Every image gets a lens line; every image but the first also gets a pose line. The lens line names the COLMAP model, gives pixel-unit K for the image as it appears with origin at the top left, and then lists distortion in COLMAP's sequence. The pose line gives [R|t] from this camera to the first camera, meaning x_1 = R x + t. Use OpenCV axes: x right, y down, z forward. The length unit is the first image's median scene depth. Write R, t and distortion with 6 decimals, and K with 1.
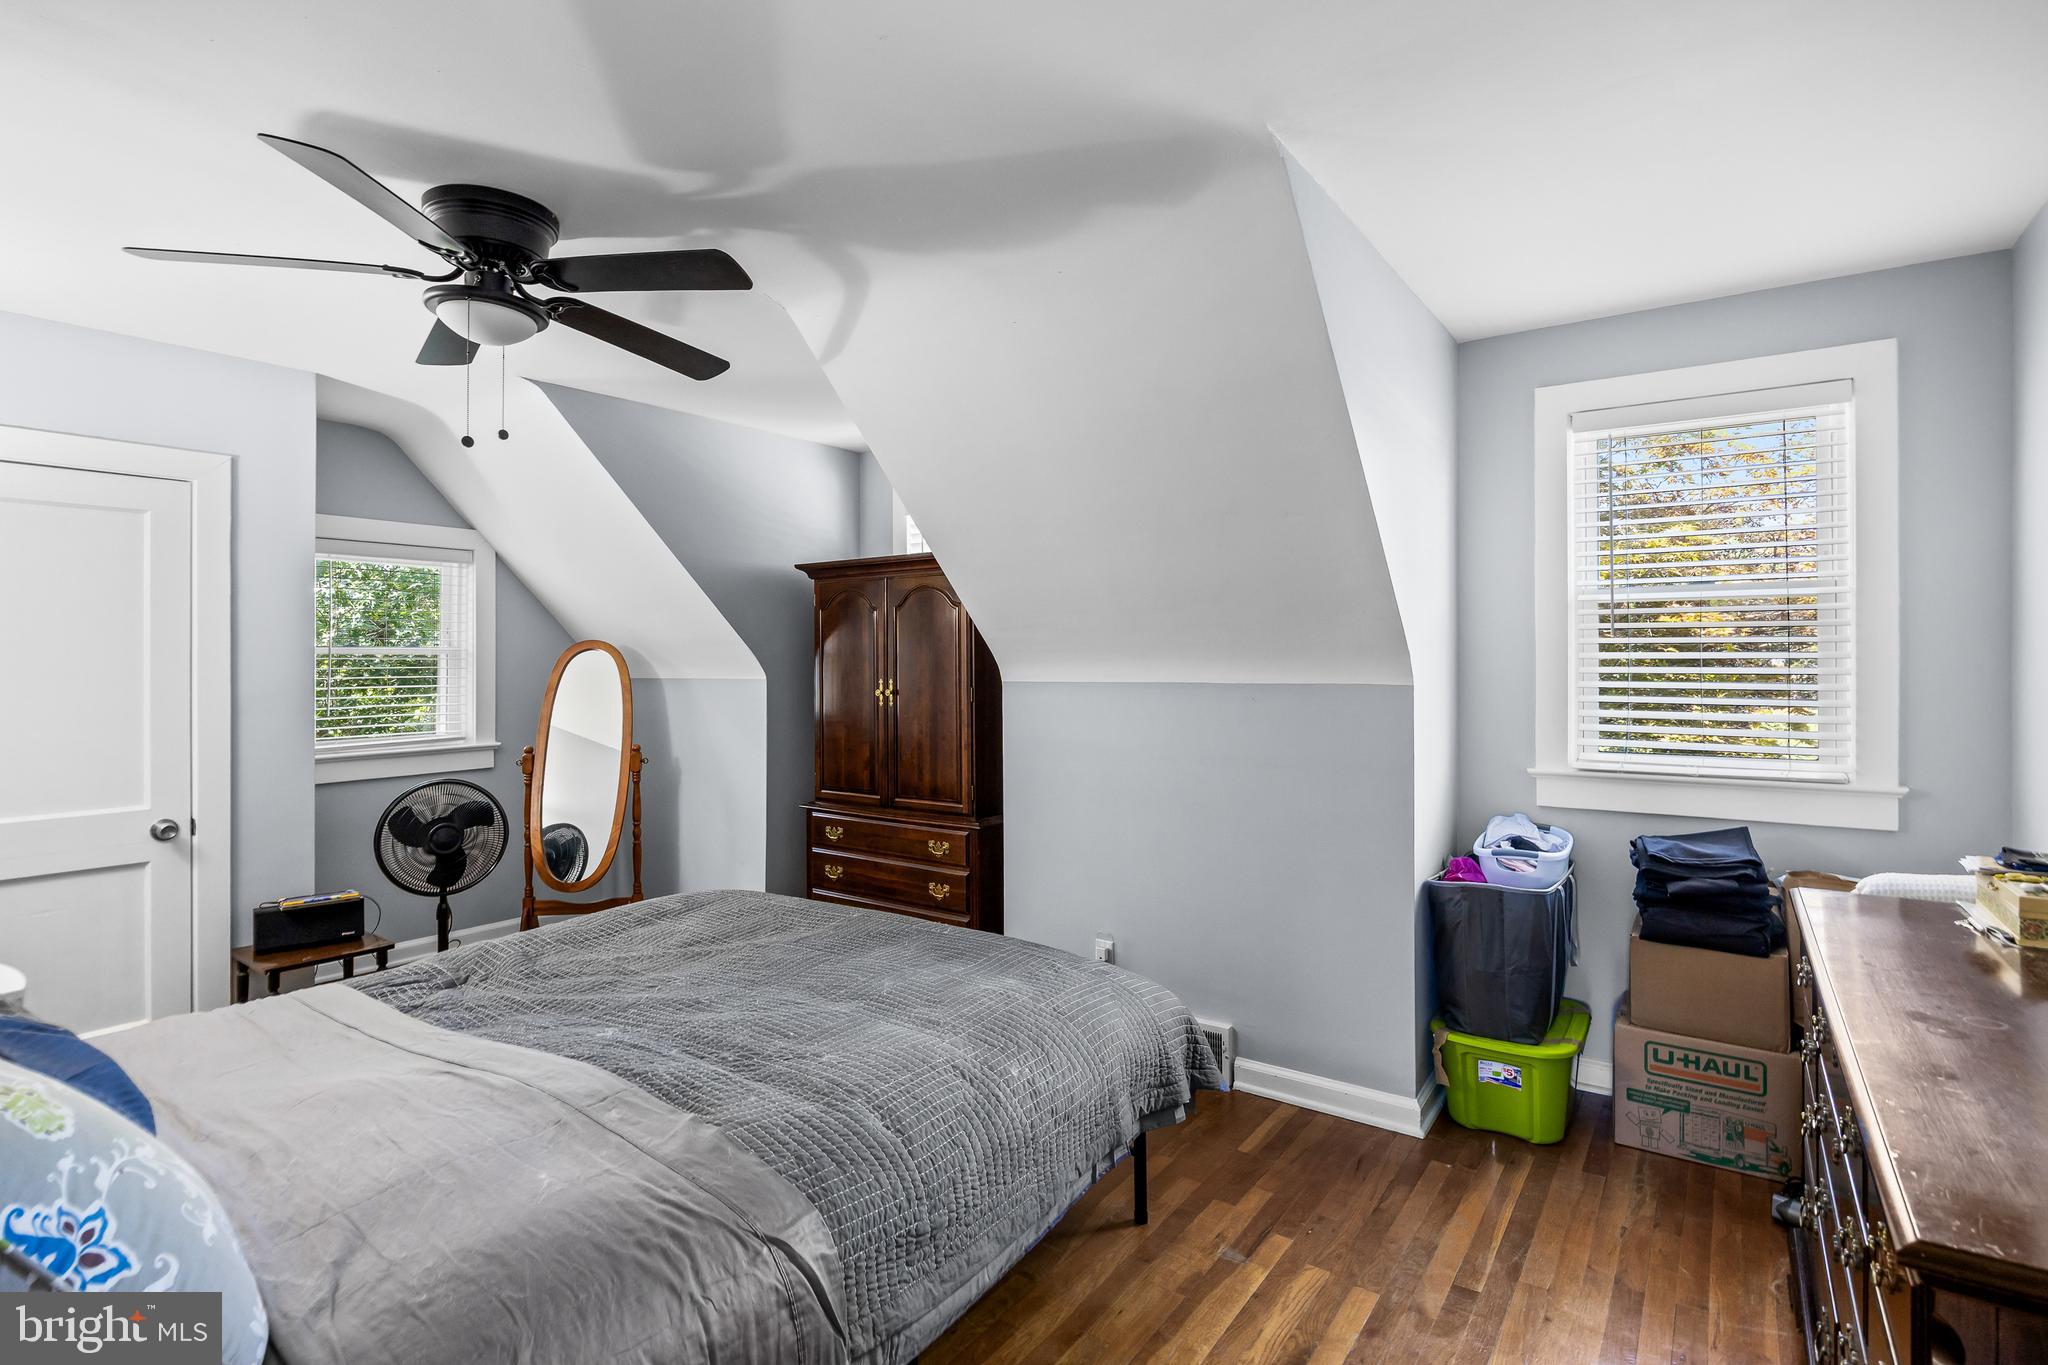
lens RADIAL K [[958.8, 0, 1056.1], [0, 958.8, 656.5], [0, 0, 1]] dist [-0.022903, 0.000102]
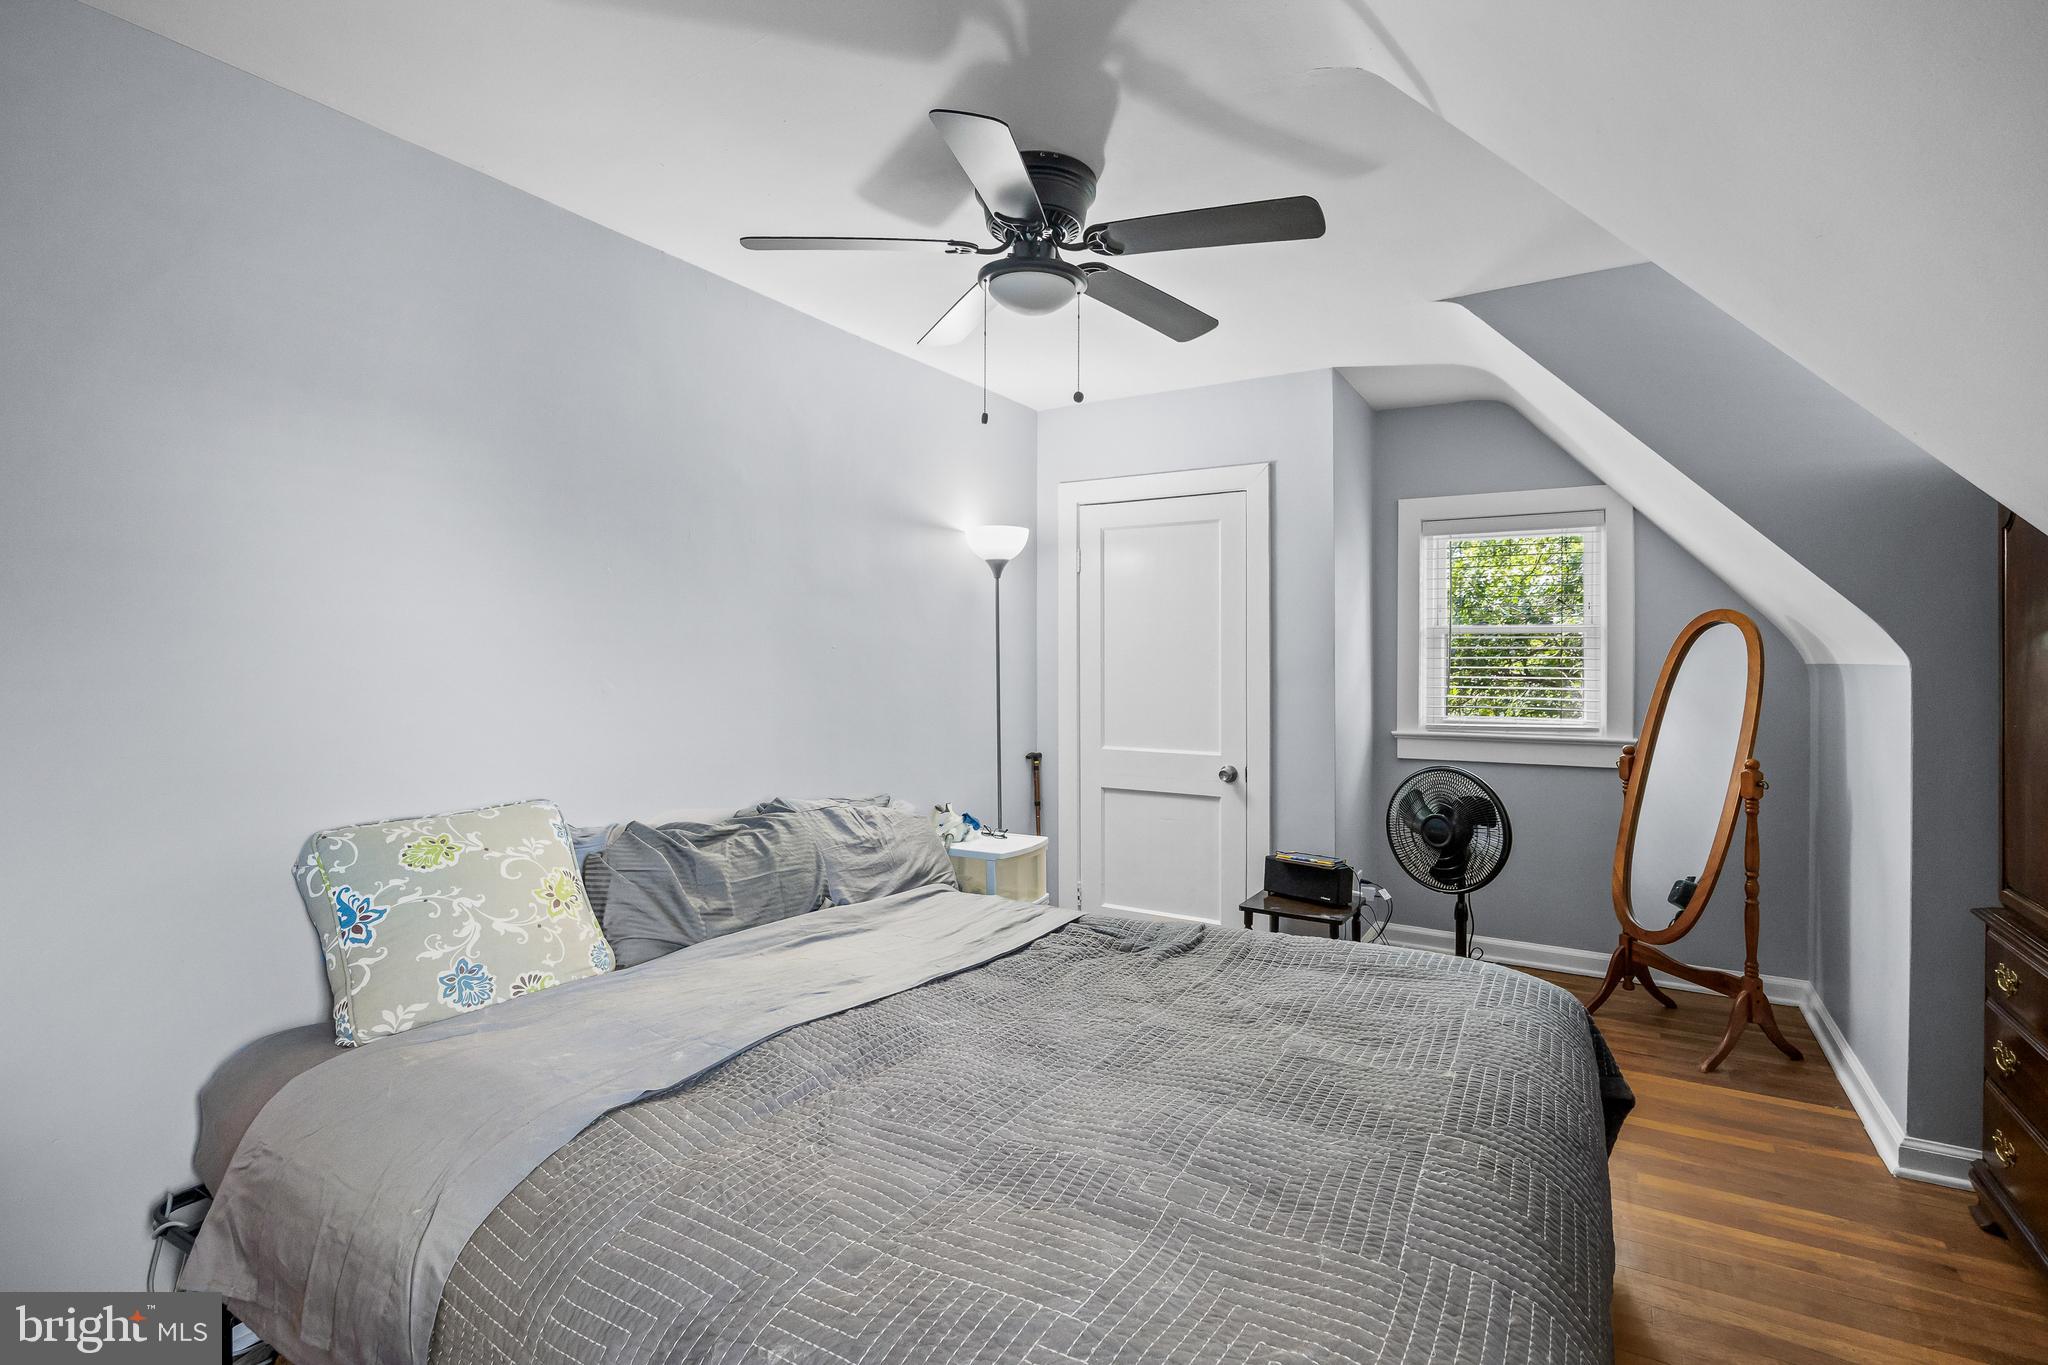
lens RADIAL K [[958.8, 0, 1056.1], [0, 958.8, 656.5], [0, 0, 1]] dist [-0.022903, 0.000102]
pose [[0.077808, 0.005594, -0.996953, 0.268179], [0.000429, 0.999984, 0.005644, 0.019573], [0.996968, -0.000867, 0.077805, 0.601484]]
